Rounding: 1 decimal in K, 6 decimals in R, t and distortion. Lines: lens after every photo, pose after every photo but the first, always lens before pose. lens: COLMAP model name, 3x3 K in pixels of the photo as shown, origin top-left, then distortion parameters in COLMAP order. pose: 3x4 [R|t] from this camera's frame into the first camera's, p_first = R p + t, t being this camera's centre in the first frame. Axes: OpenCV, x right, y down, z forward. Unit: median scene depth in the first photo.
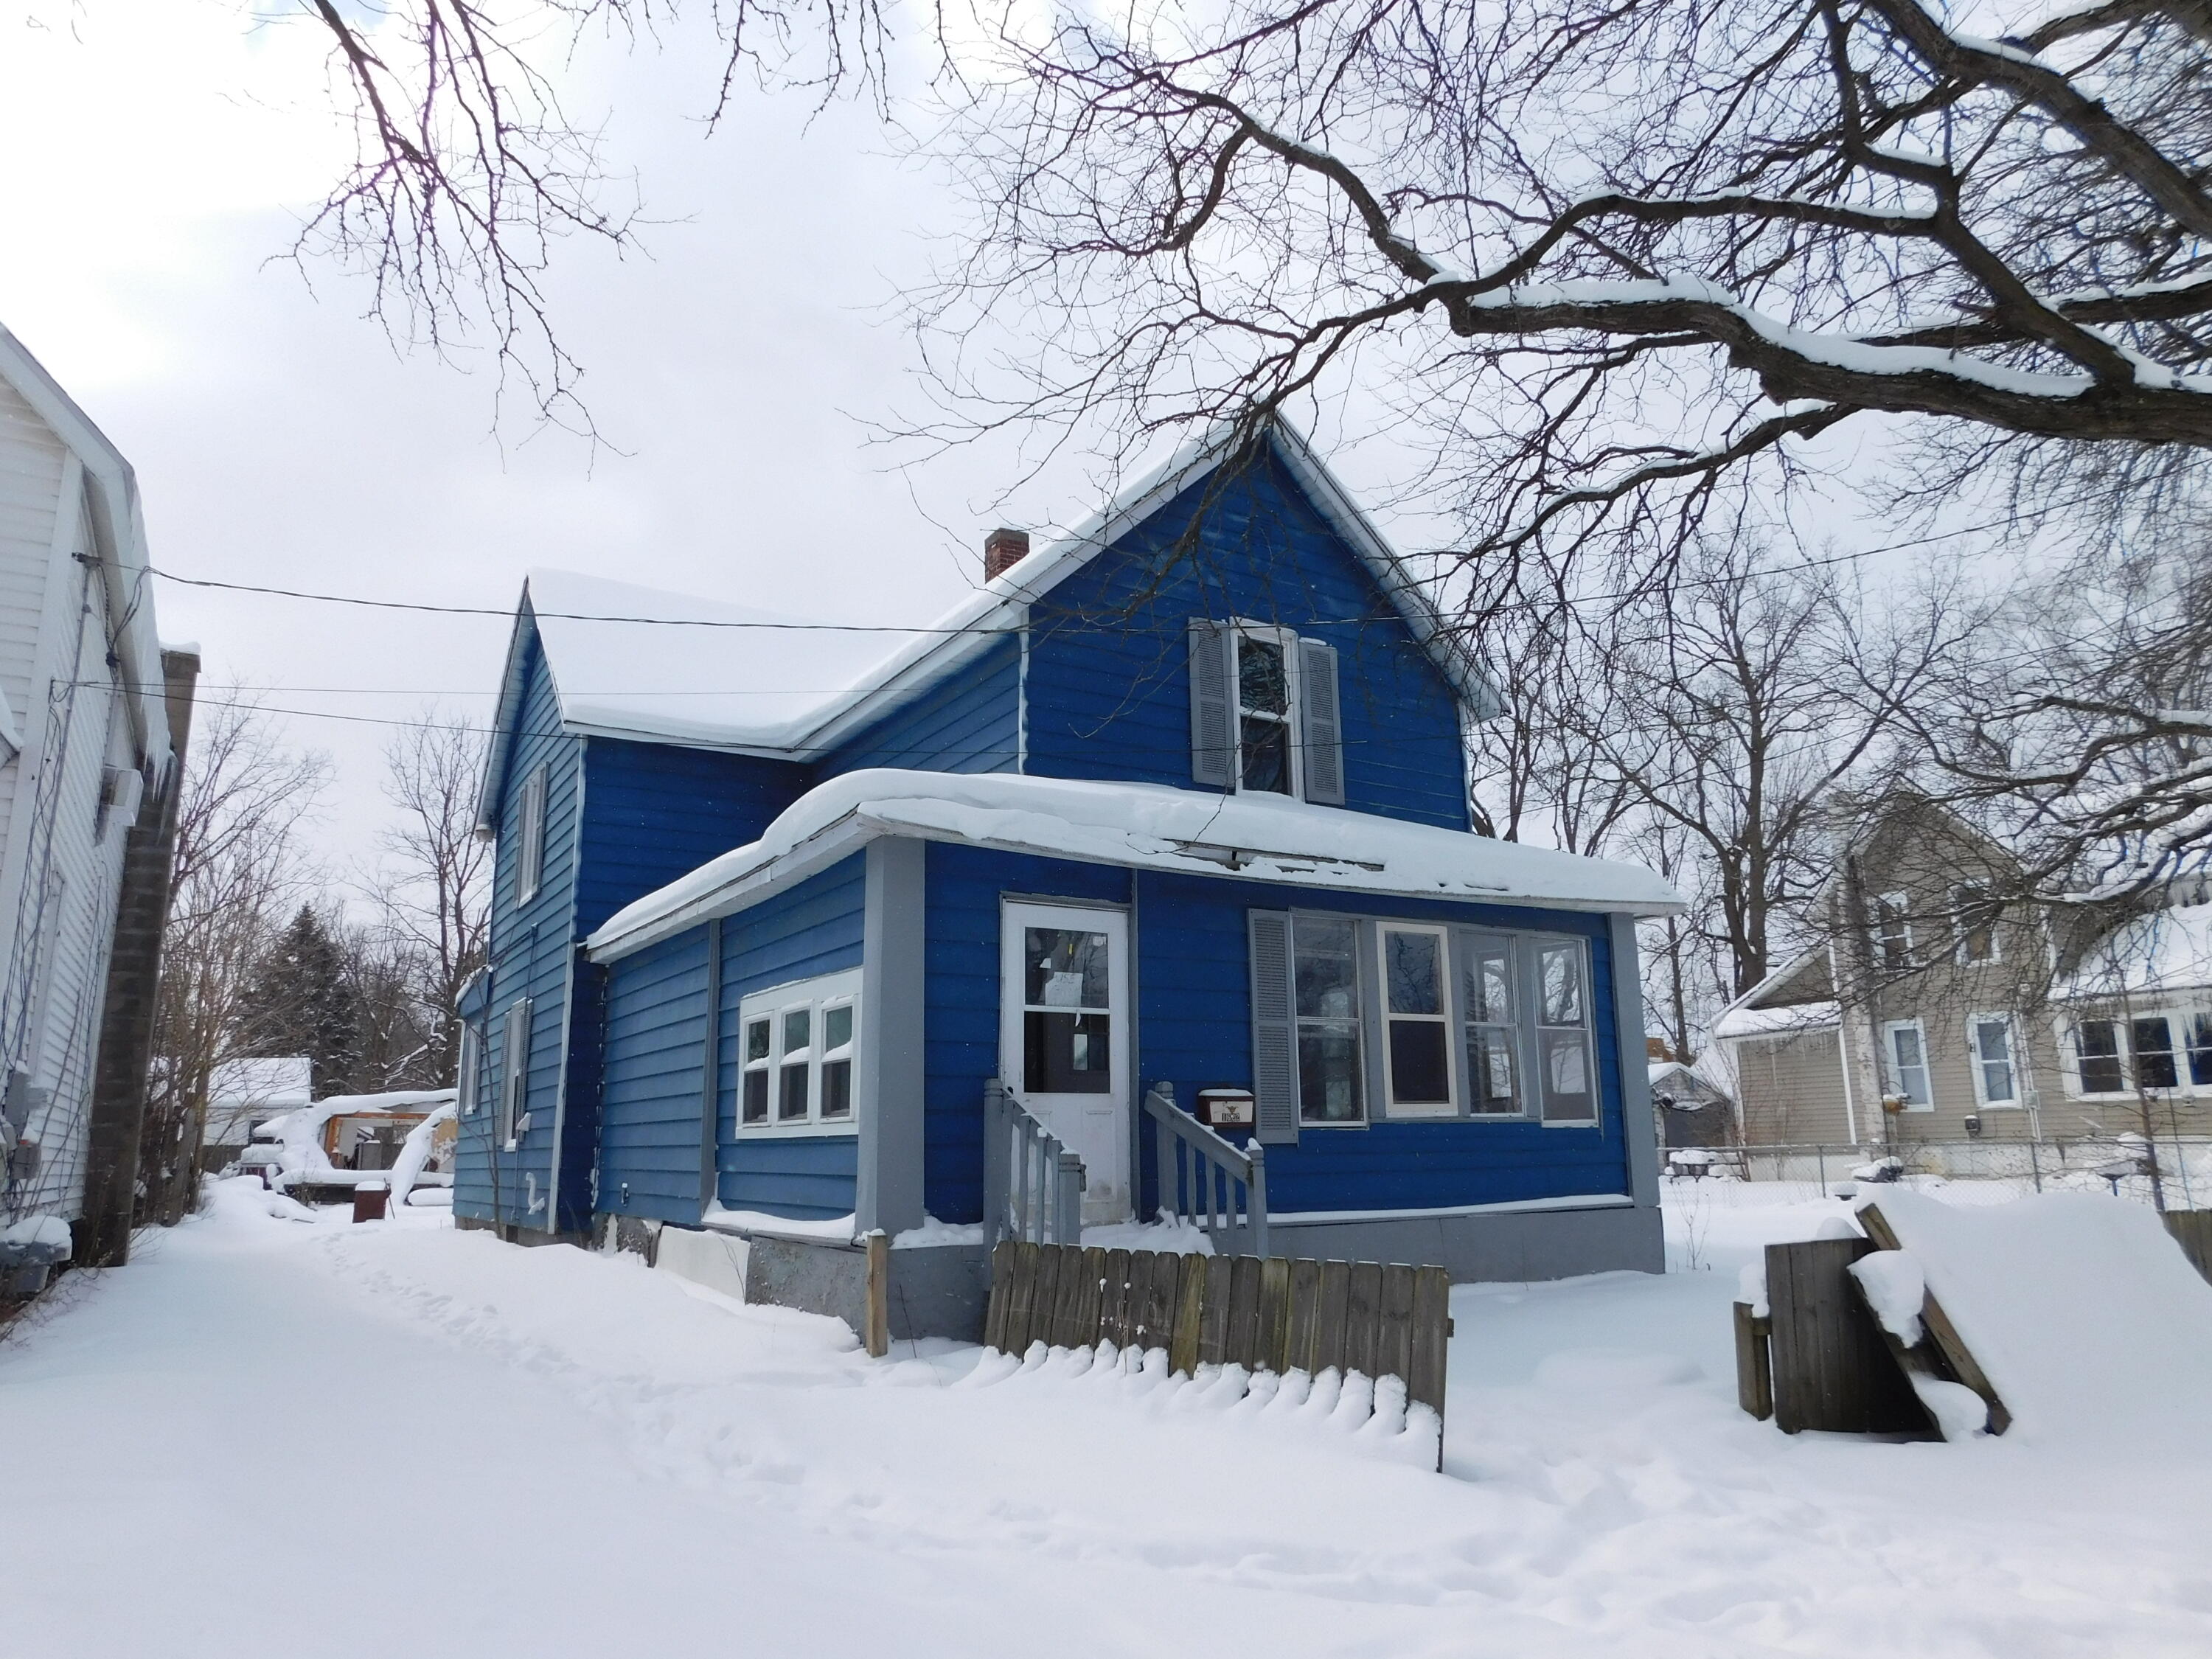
lens RADIAL K [[1480.8, 0, 1104.7], [0, 1480.8, 838.2], [0, 0, 1]] dist [-0.051166, 0.049642]
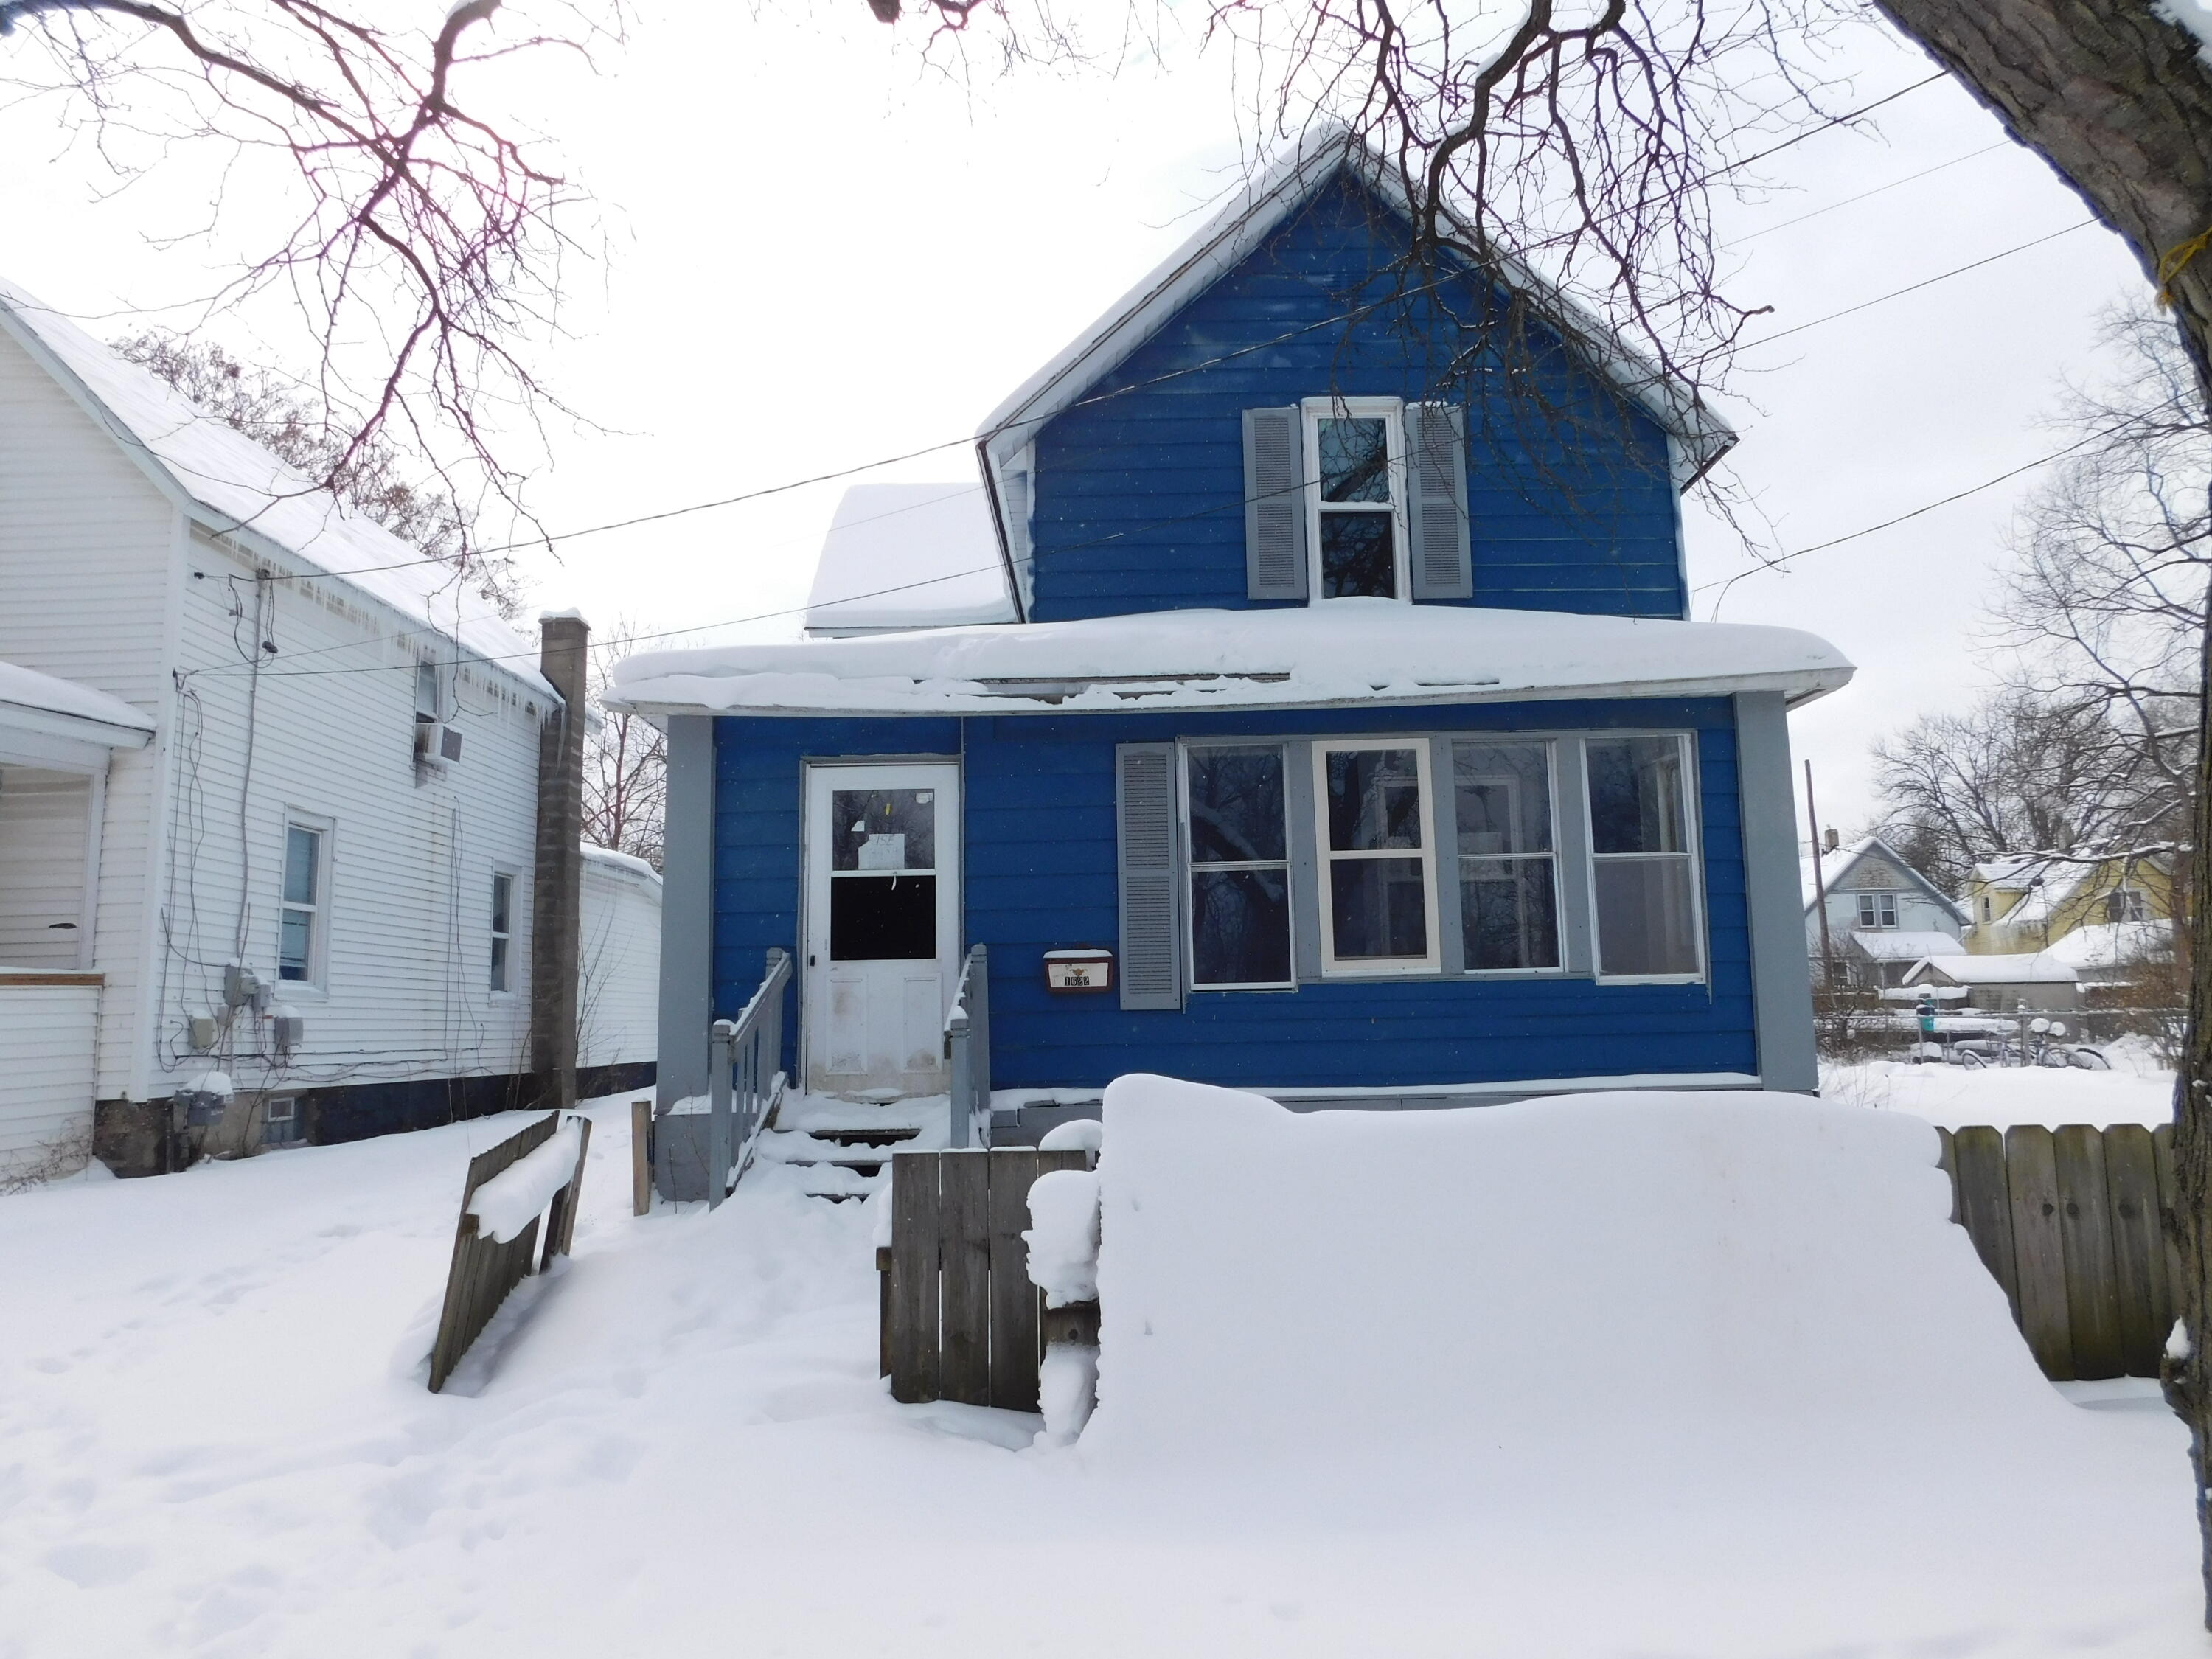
lens RADIAL K [[1480.8, 0, 1099.9], [0, 1480.8, 828.8], [0, 0, 1]] dist [-0.051166, 0.049642]
pose [[0.844042, -0.072302, -0.531381, 0.541728], [0.118760, 0.991468, 0.053735, 0.047937], [0.522962, -0.108462, 0.845427, 0.245063]]
